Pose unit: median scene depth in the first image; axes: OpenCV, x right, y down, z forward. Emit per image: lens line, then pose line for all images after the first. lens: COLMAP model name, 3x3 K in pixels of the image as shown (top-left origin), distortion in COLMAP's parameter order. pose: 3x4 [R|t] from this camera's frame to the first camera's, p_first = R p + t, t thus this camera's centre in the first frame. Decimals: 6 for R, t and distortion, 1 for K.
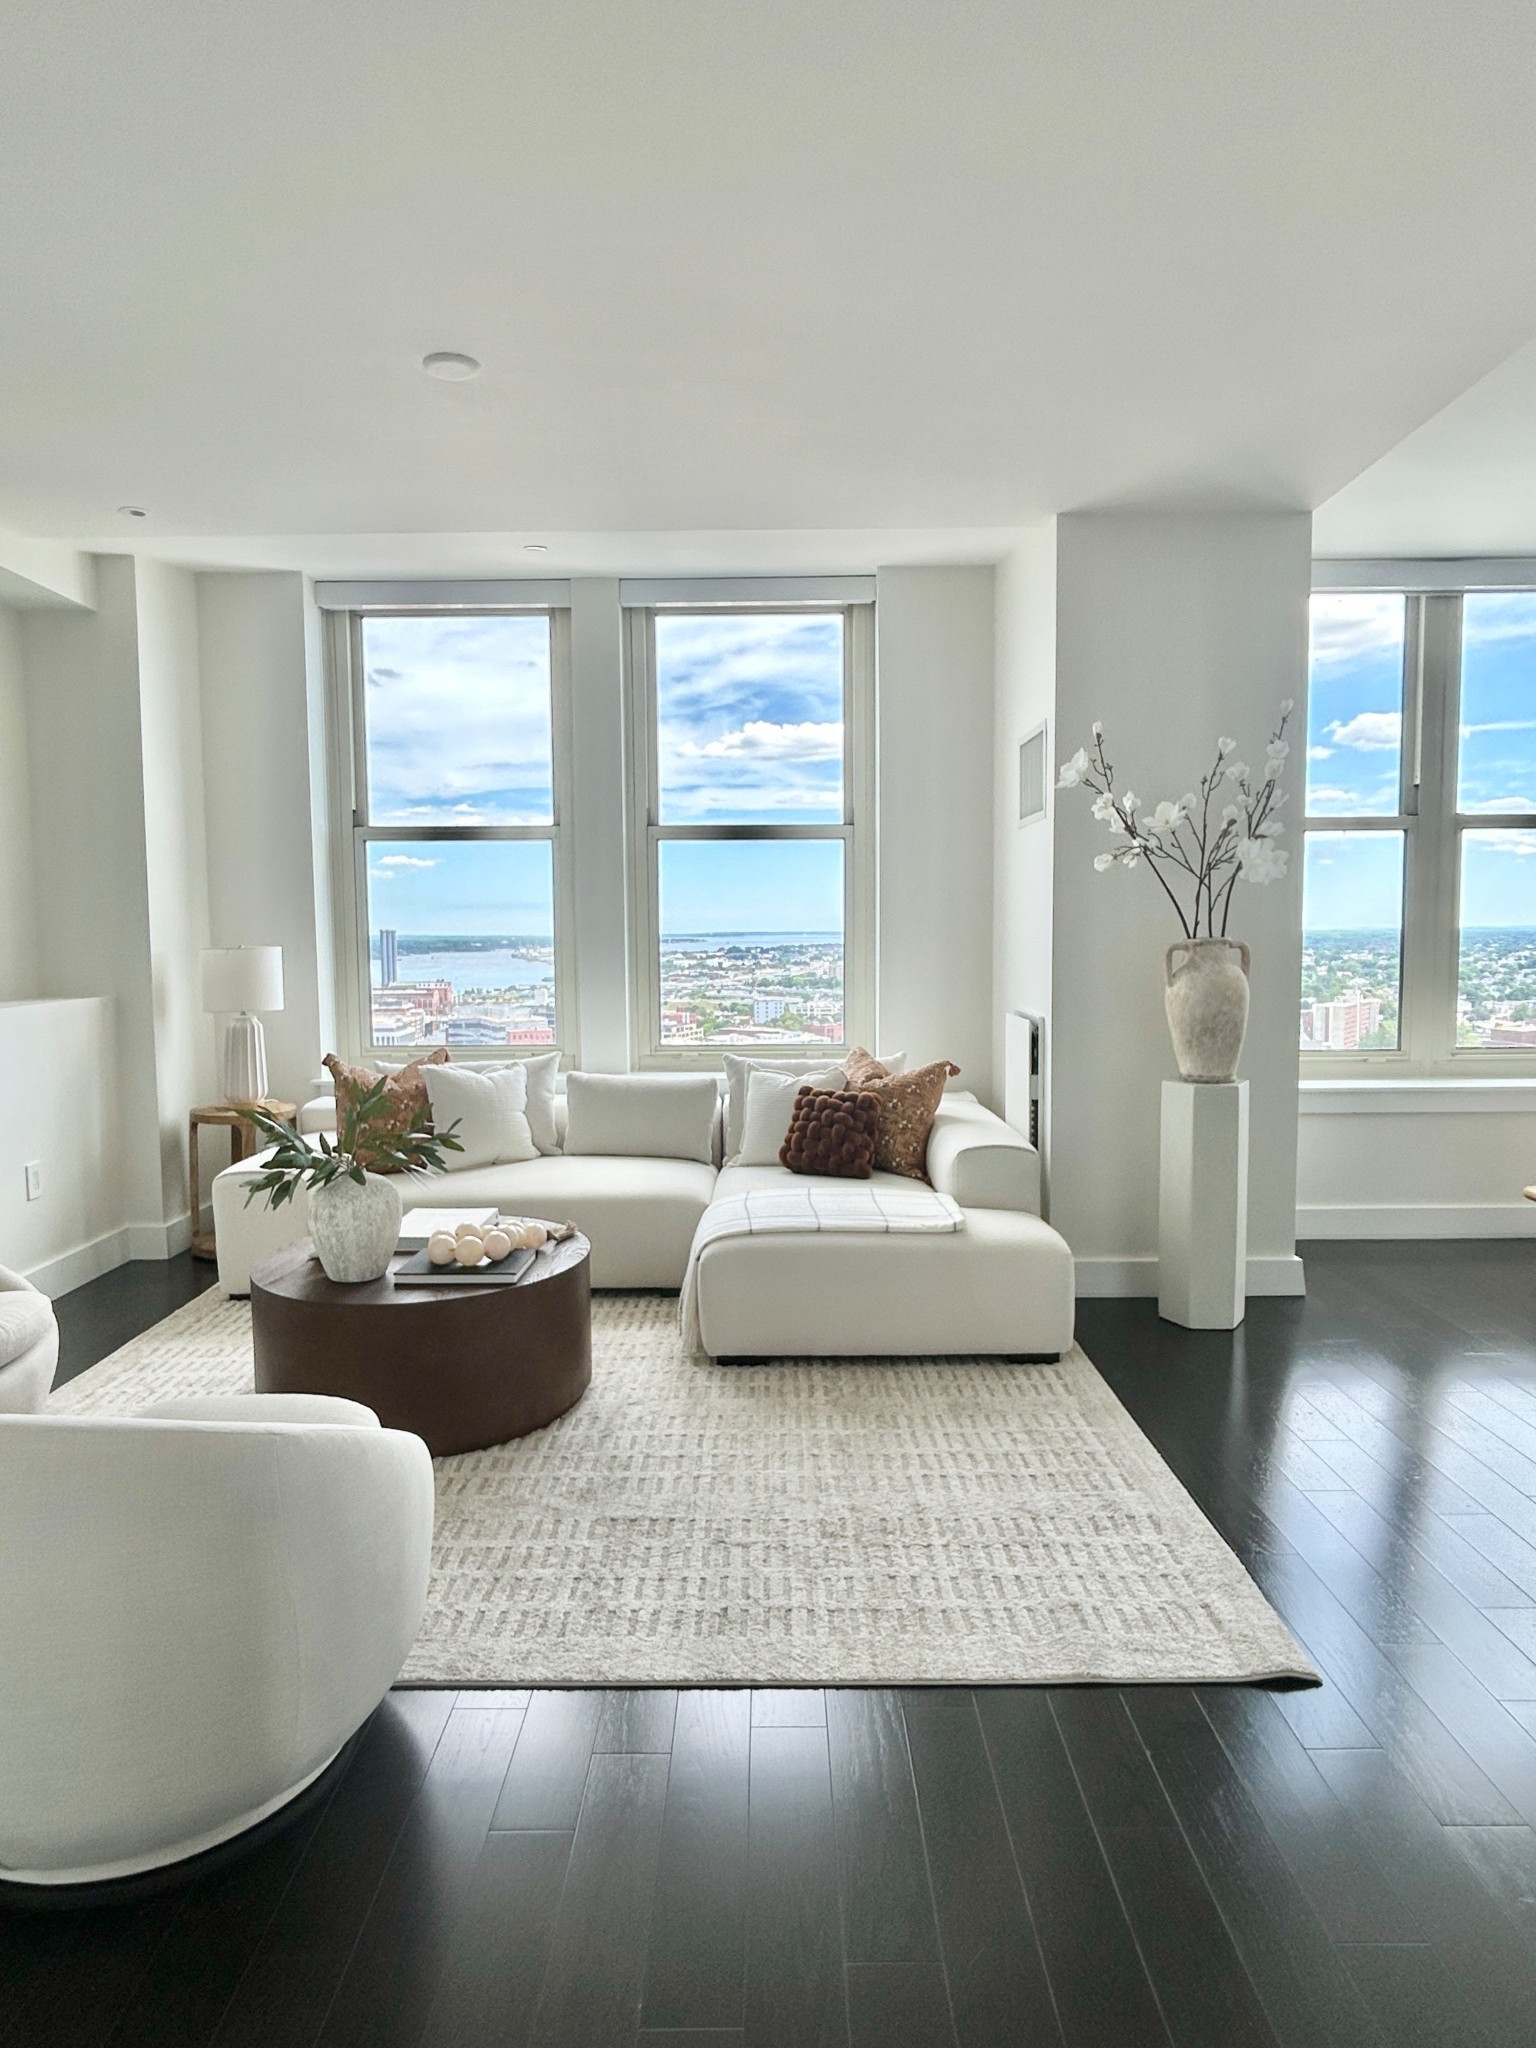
lens RADIAL K [[1210.9, 0, 766.6], [0, 1210.9, 1021.6], [0, 0, 1]] dist [0.010261, -0.004357]
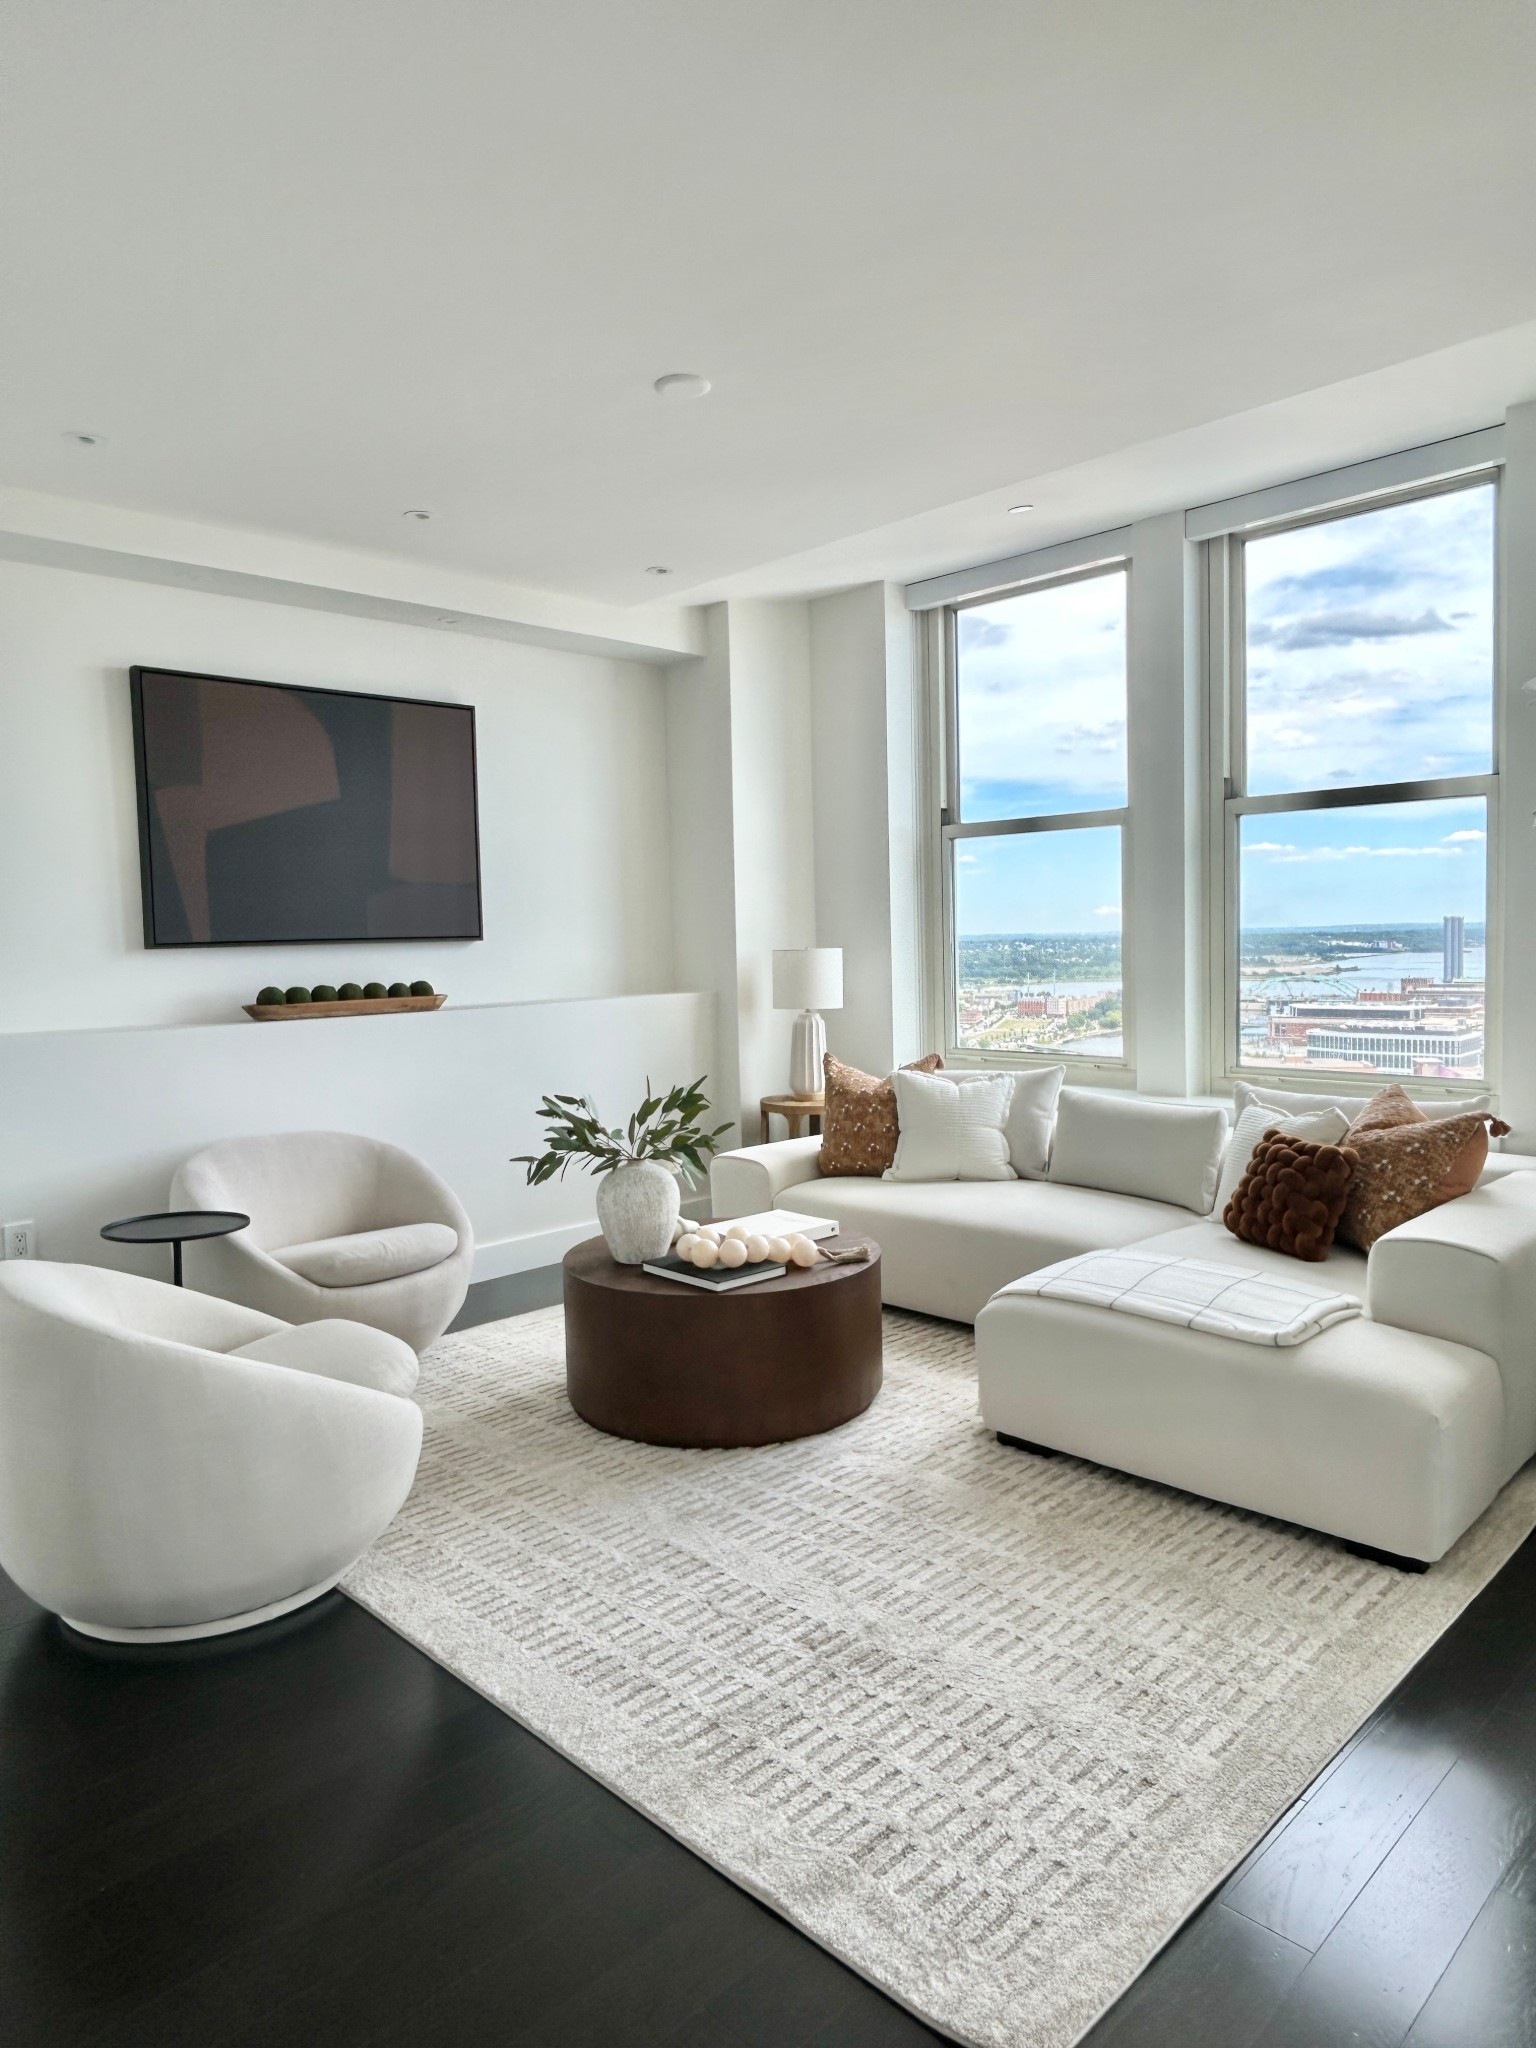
lens RADIAL K [[1304.5, 0, 768.0], [0, 1304.5, 1024.1], [0, 0, 1]] dist [0.004893, 0.001695]
pose [[0.702567, 0.040206, -0.710481, 0.393870], [-0.037005, 0.999116, 0.019947, -0.018212], [0.710655, 0.012277, 0.703433, 0.189717]]
